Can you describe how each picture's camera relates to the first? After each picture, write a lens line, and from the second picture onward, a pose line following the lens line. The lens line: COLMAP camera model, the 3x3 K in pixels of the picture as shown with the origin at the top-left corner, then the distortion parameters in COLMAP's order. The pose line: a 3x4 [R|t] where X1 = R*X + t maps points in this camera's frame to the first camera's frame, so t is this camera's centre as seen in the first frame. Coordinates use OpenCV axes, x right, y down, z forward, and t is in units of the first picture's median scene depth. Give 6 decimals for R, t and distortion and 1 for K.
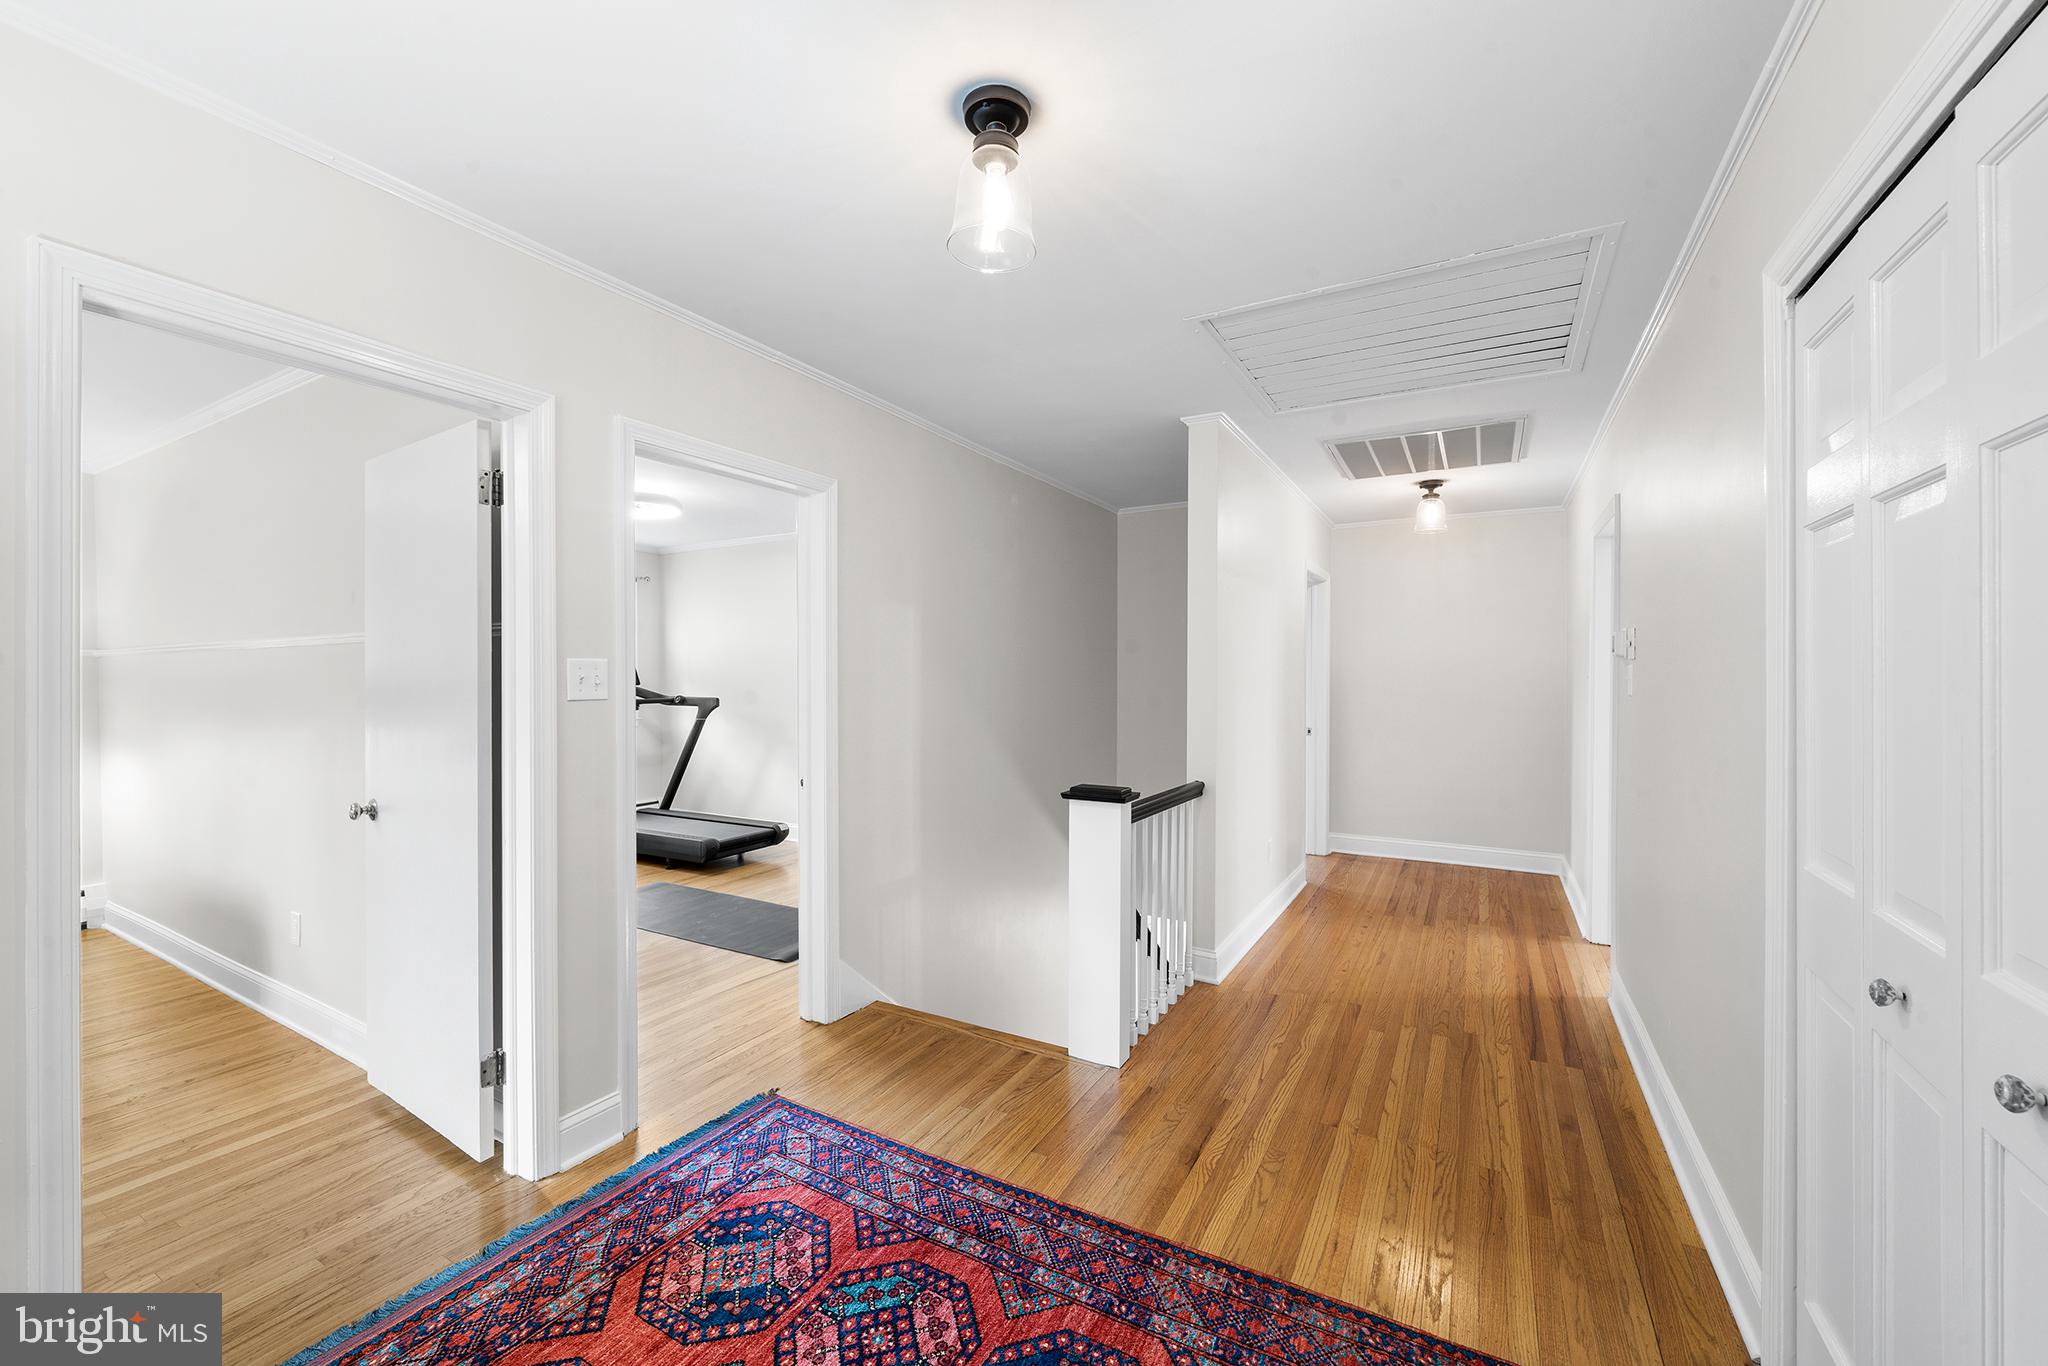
lens RADIAL K [[807.9, 0, 1028.8], [0, 807.9, 679.7], [0, 0, 1]] dist [0.000639, 0.000041]
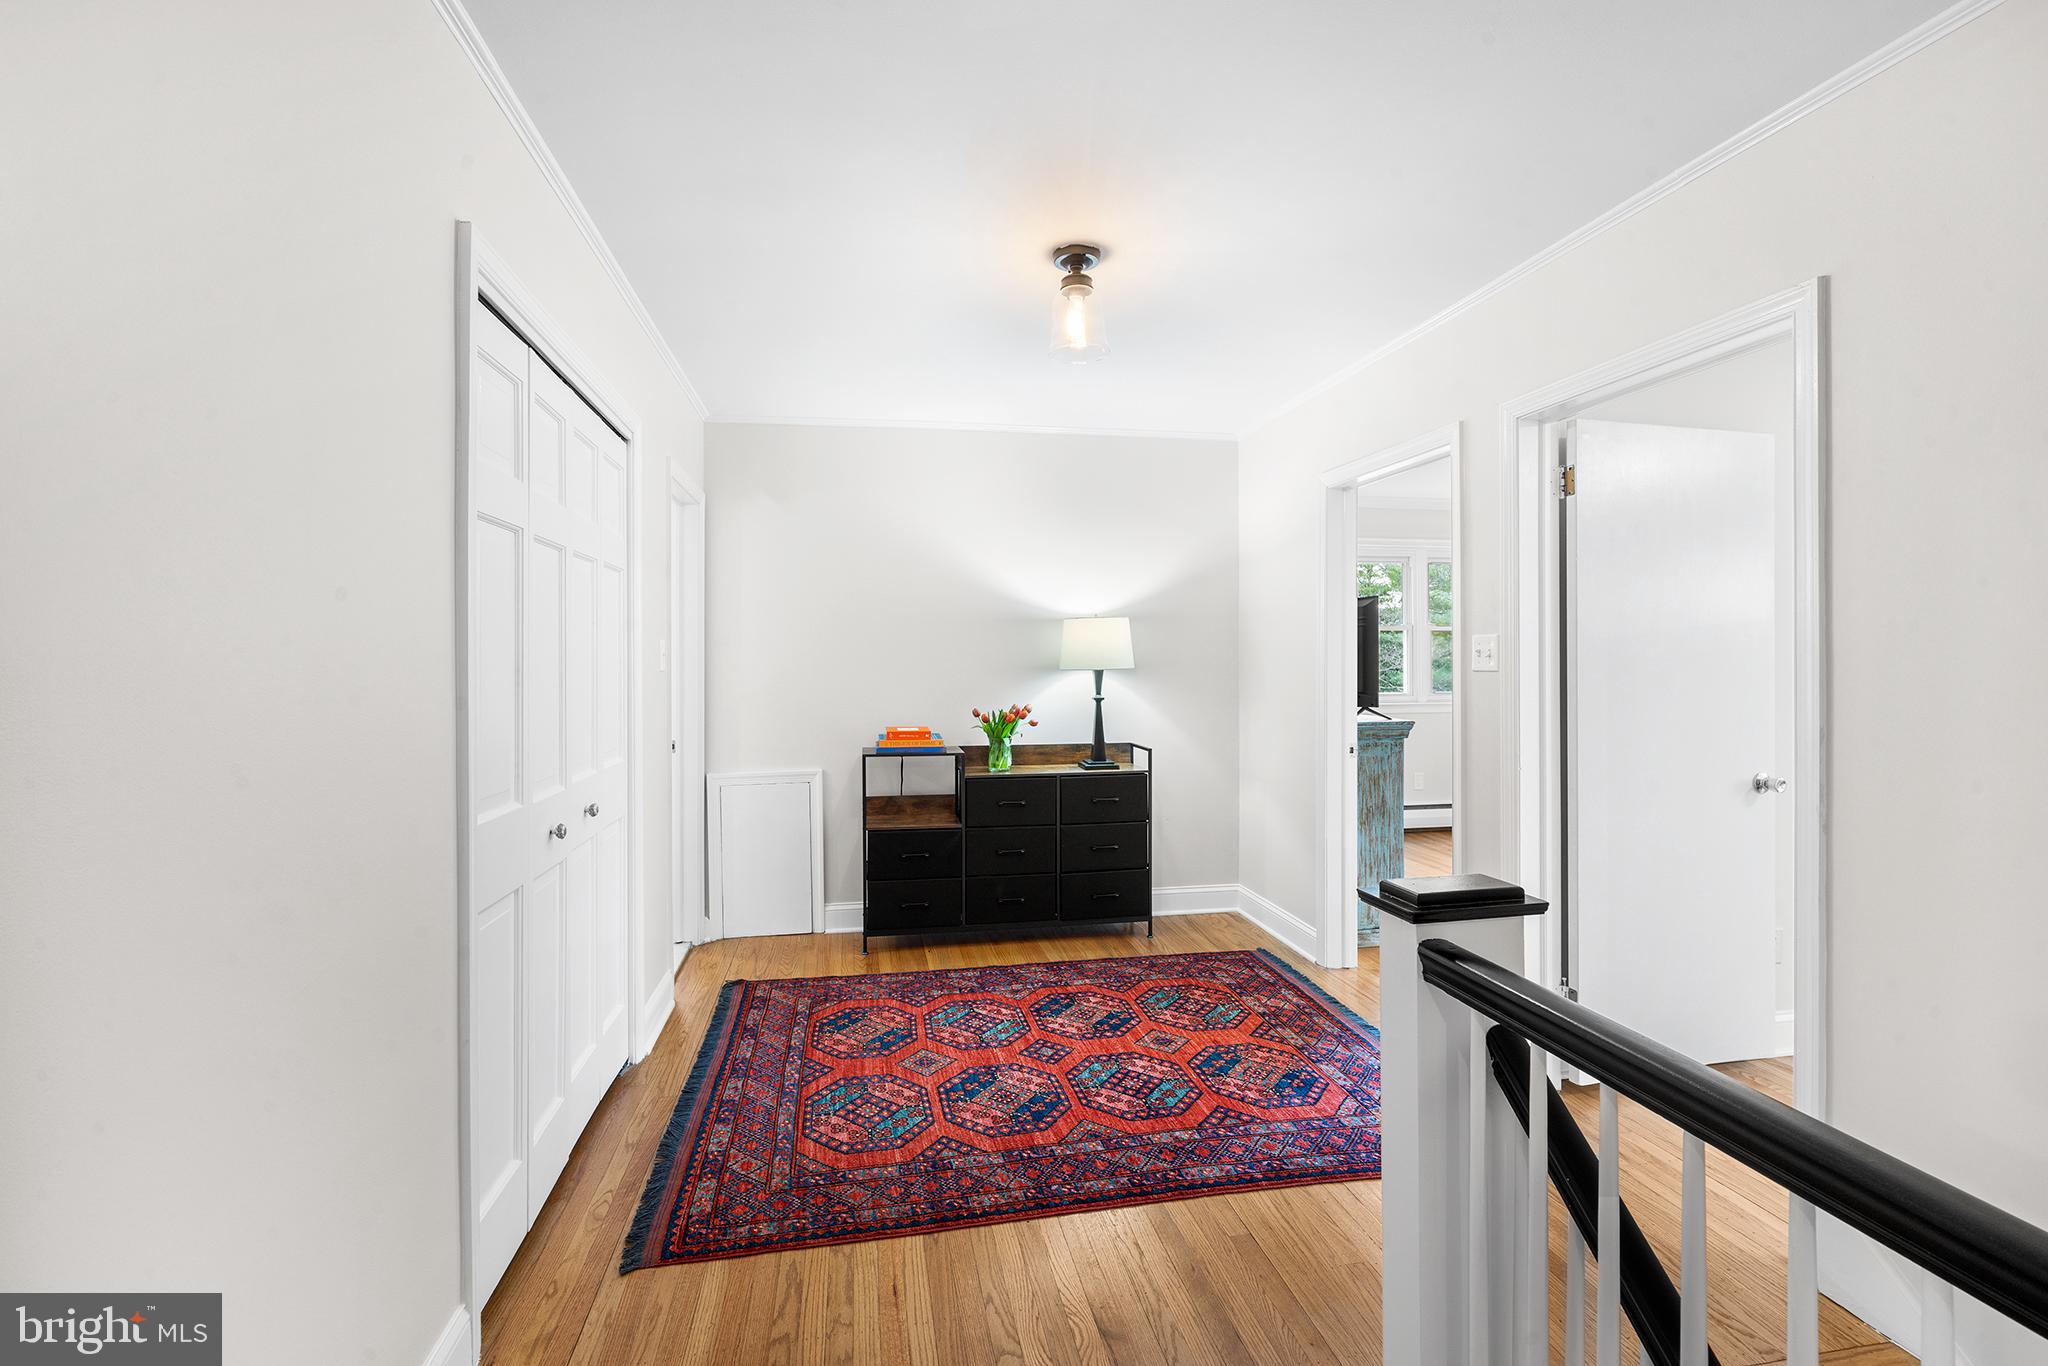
lens RADIAL K [[894.8, 0, 1021.2], [0, 894.8, 666.8], [0, 0, 1]] dist [-0.000123, -0.000126]
pose [[-0.769320, 0.004205, -0.638850, 0.947293], [-0.001386, 0.999965, 0.008252, 0.011148], [0.638863, 0.007234, -0.769287, 1.942049]]
